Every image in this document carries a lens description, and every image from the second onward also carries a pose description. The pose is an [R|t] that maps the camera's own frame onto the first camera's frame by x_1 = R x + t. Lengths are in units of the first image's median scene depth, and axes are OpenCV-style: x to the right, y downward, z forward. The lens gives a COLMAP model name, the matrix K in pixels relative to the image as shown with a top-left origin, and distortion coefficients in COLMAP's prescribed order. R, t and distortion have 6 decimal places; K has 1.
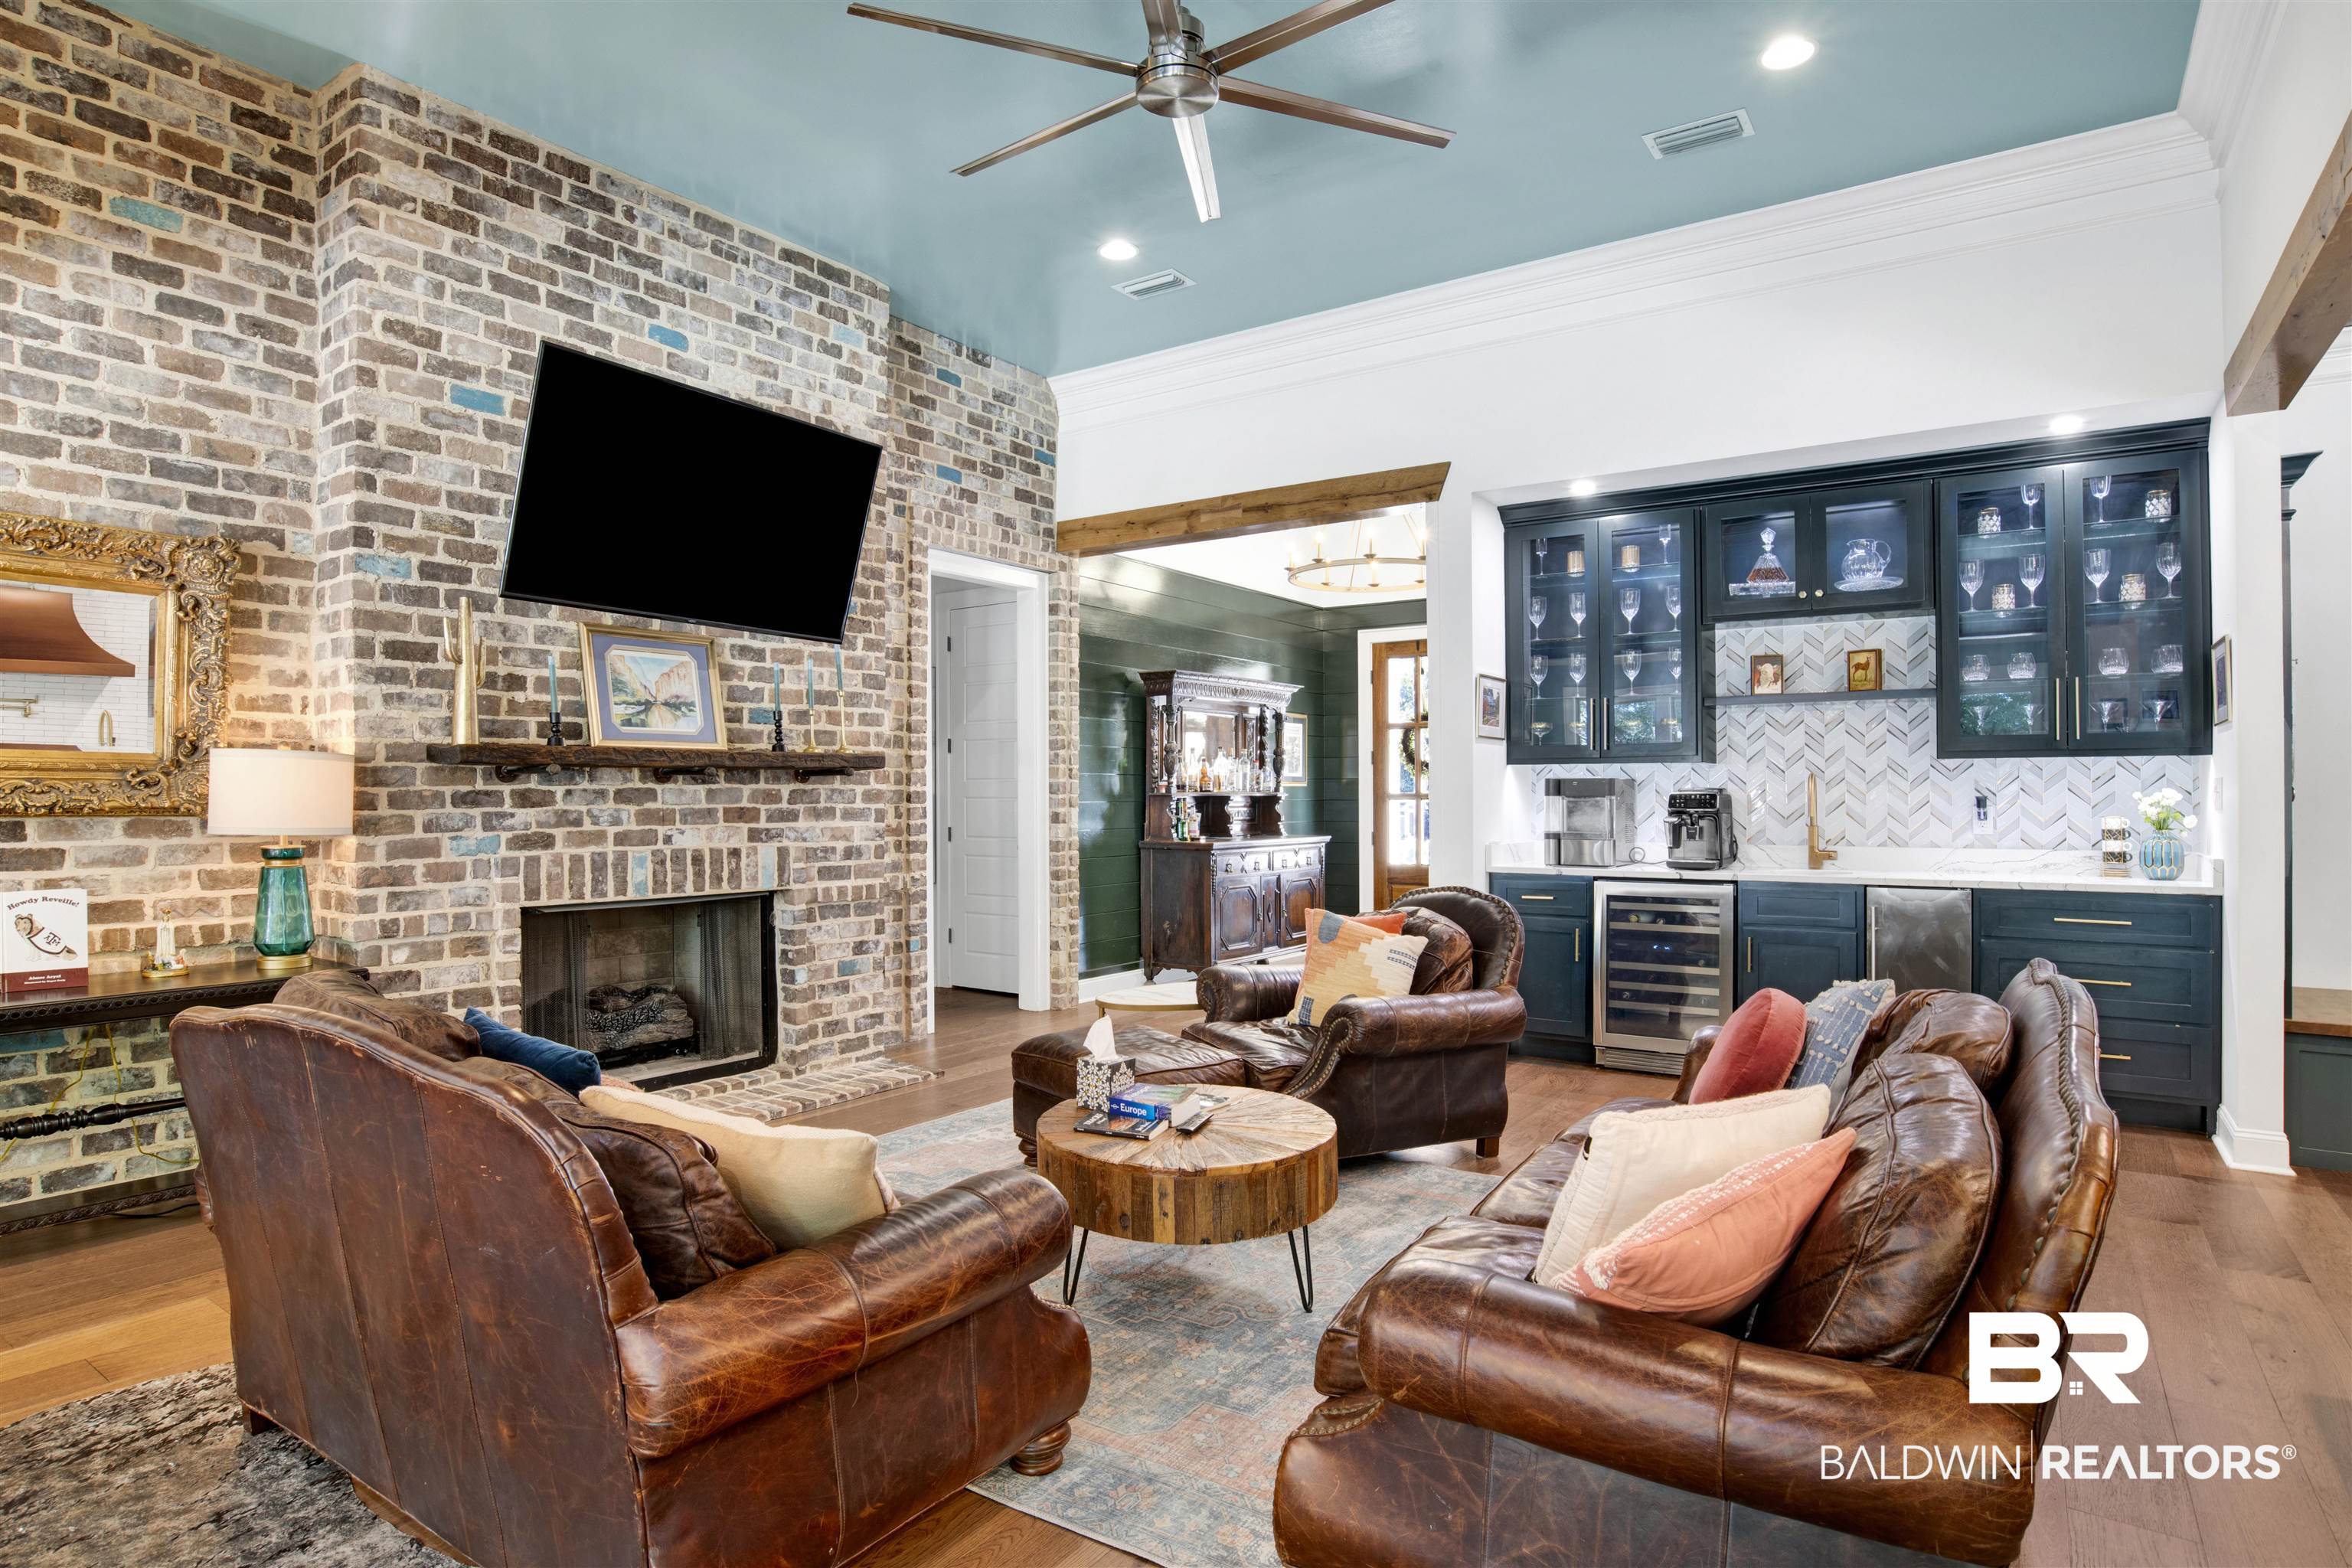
lens RADIAL K [[1261.5, 0, 1157.5], [0, 1261.5, 813.7], [0, 0, 1]] dist [-0.063720, 0.022551]
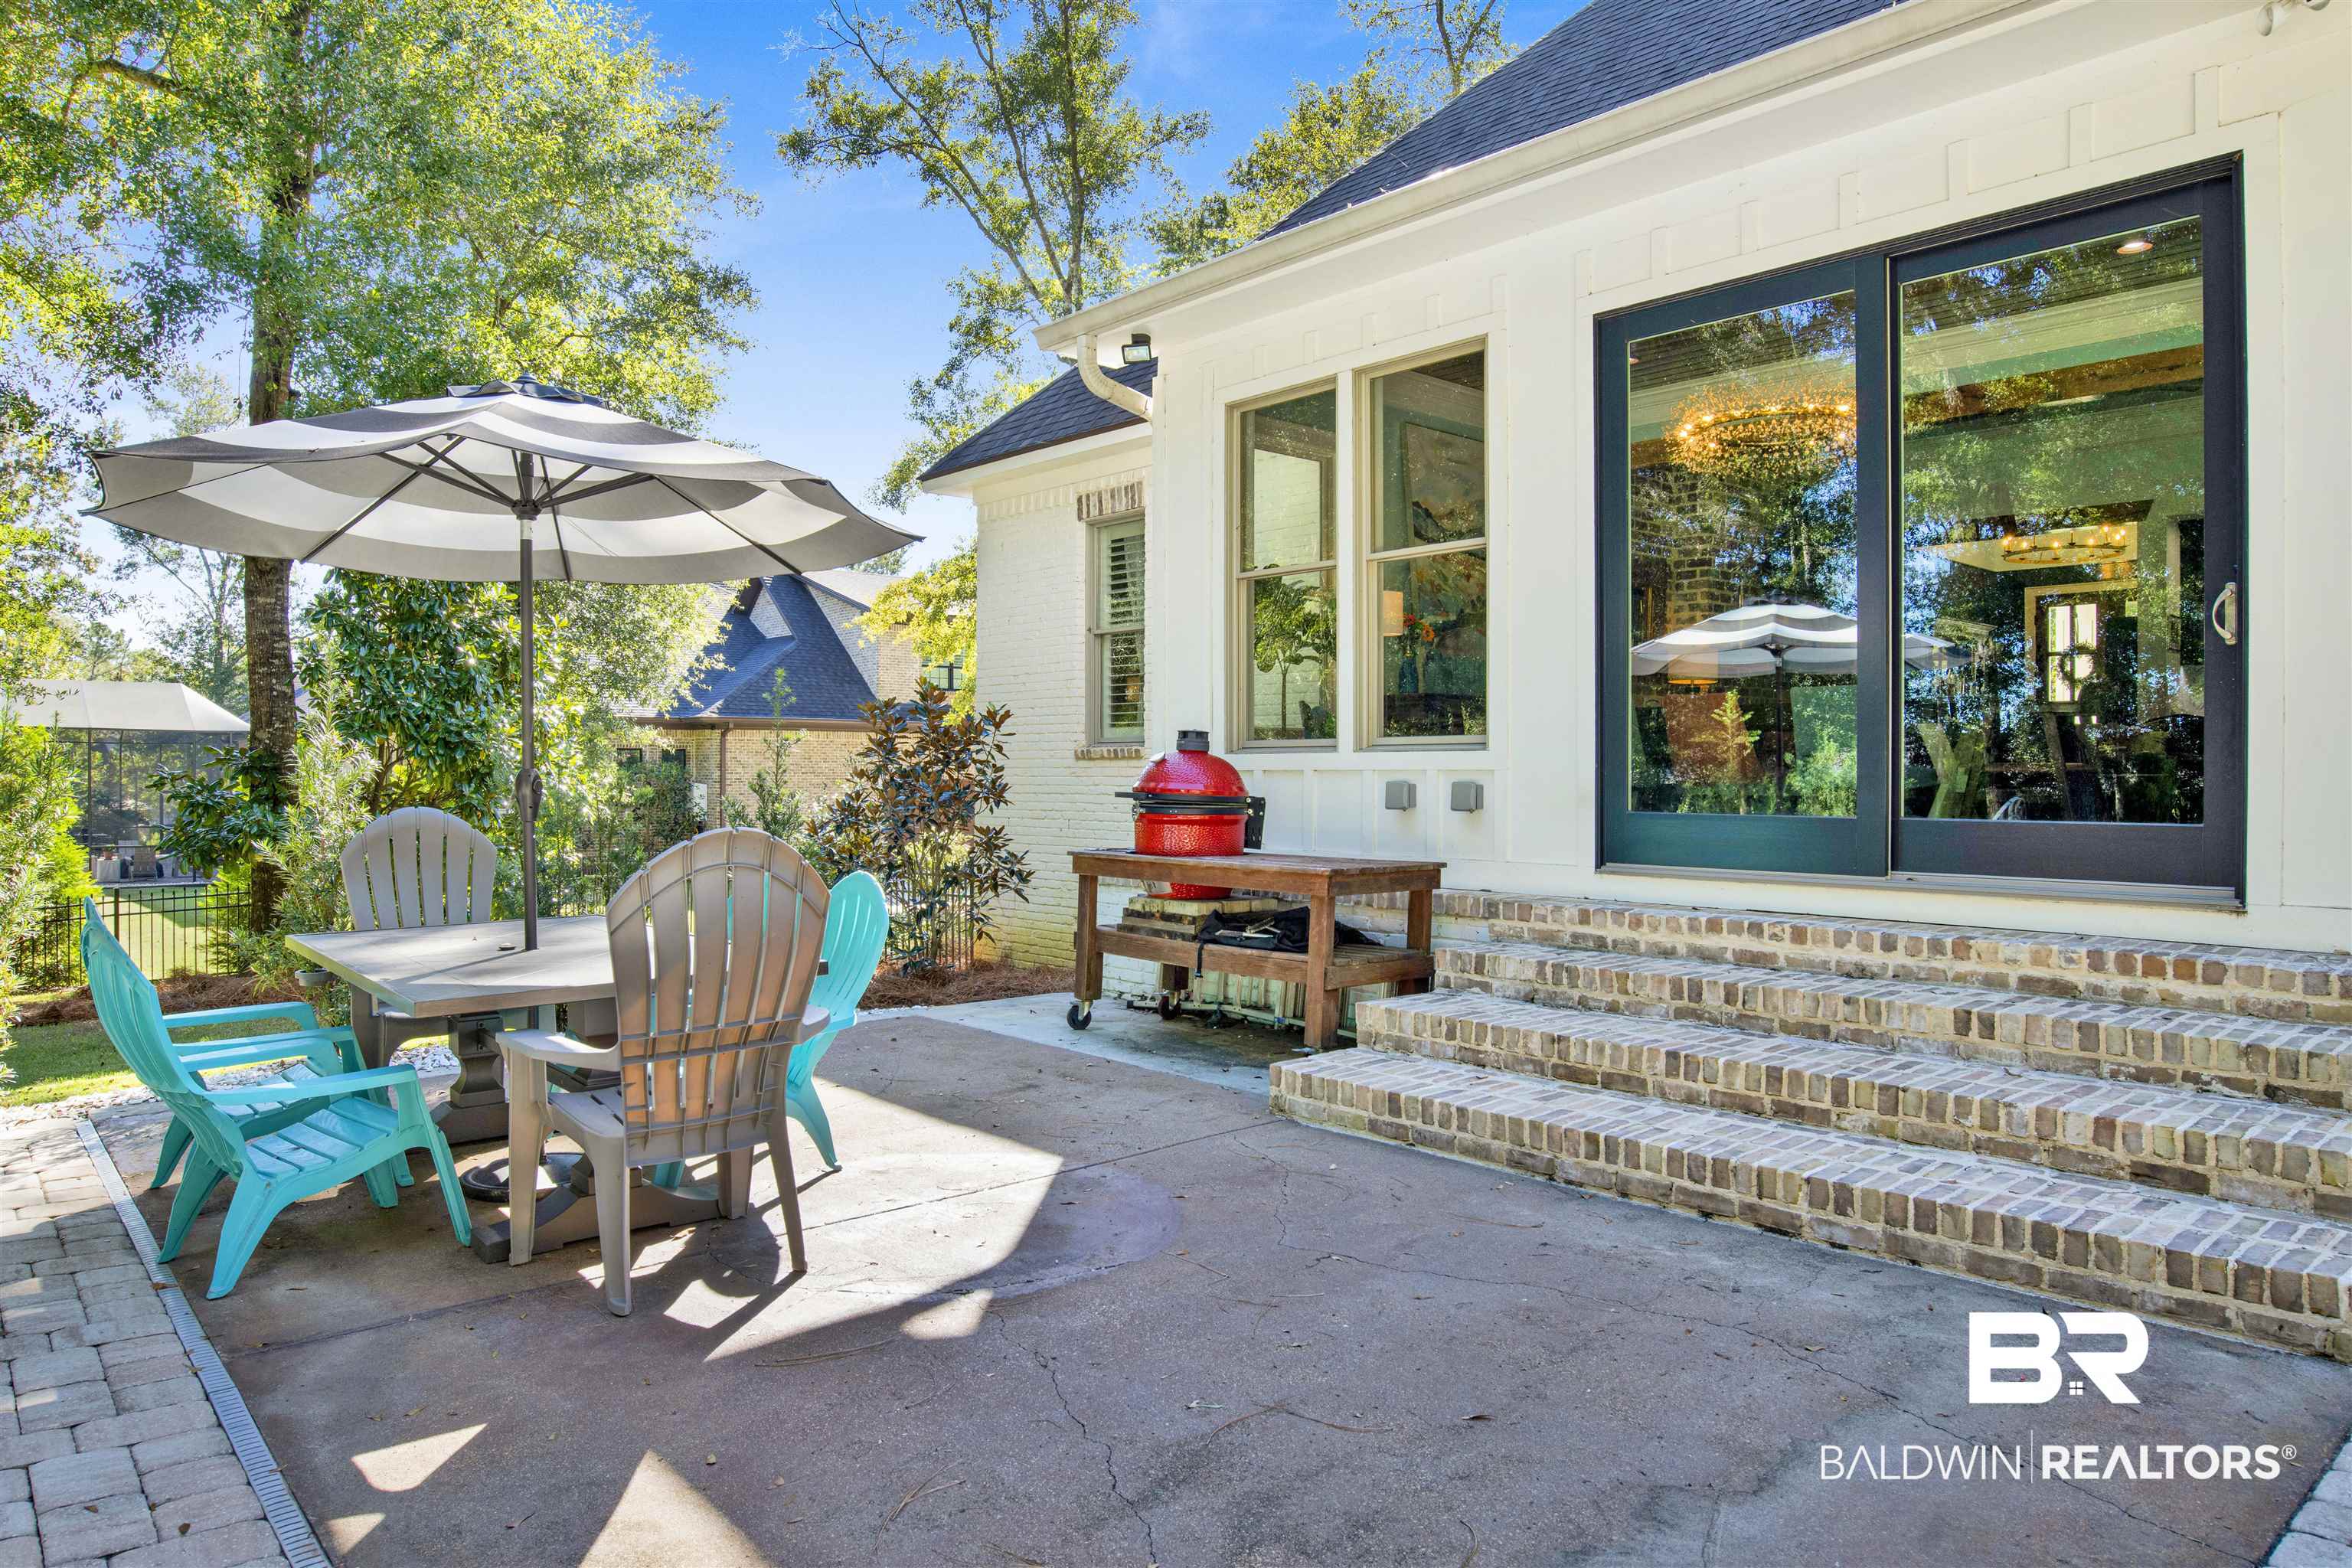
lens RADIAL K [[1506.3, 0, 1171.0], [0, 1506.3, 764.2], [0, 0, 1]] dist [-0.032586, -0.001729]
pose [[0.975470, 0.003769, -0.220102, -0.798163], [-0.008938, 0.999707, -0.022492, 0.195701], [0.219953, 0.023908, 0.975218, -1.650611]]
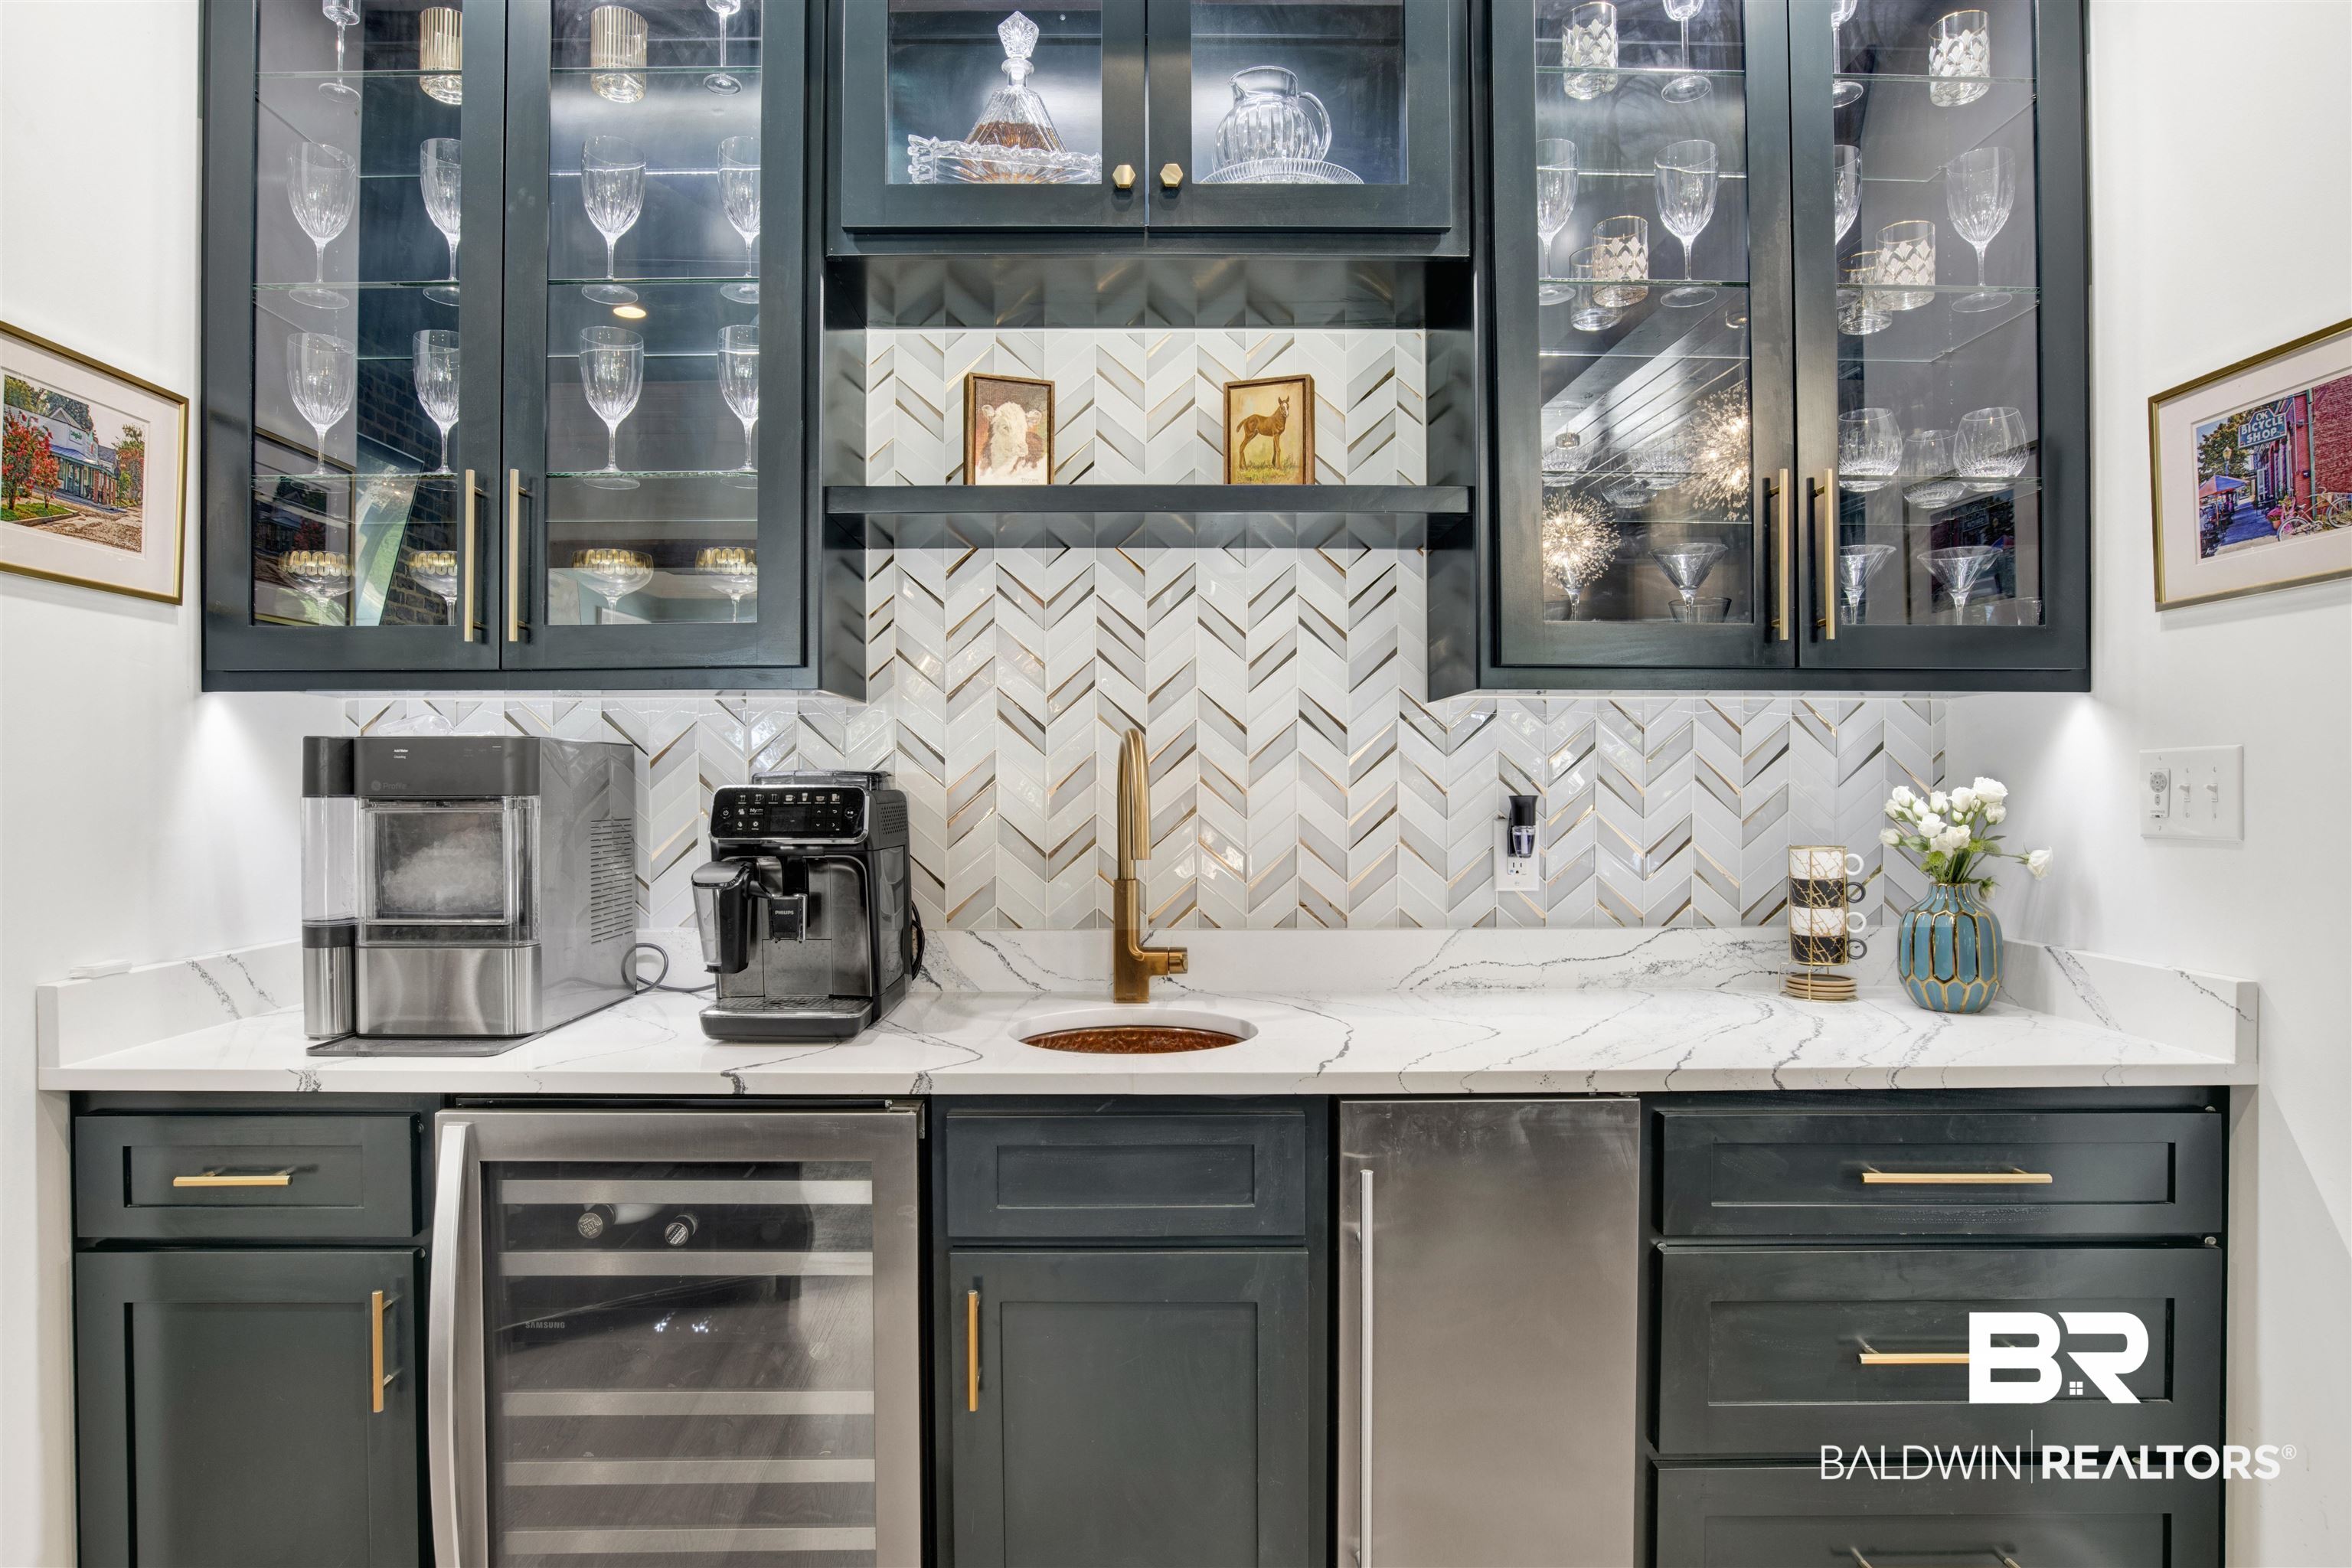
lens RADIAL K [[1261.5, 0, 1173.0], [0, 1261.5, 766.8], [0, 0, 1]] dist [-0.063720, 0.022551]
pose [[0.798672, 0.004889, 0.601746, 0.351621], [0.005093, 0.999876, -0.014884, -0.018657], [-0.601745, 0.014952, 0.798549, 0.767590]]
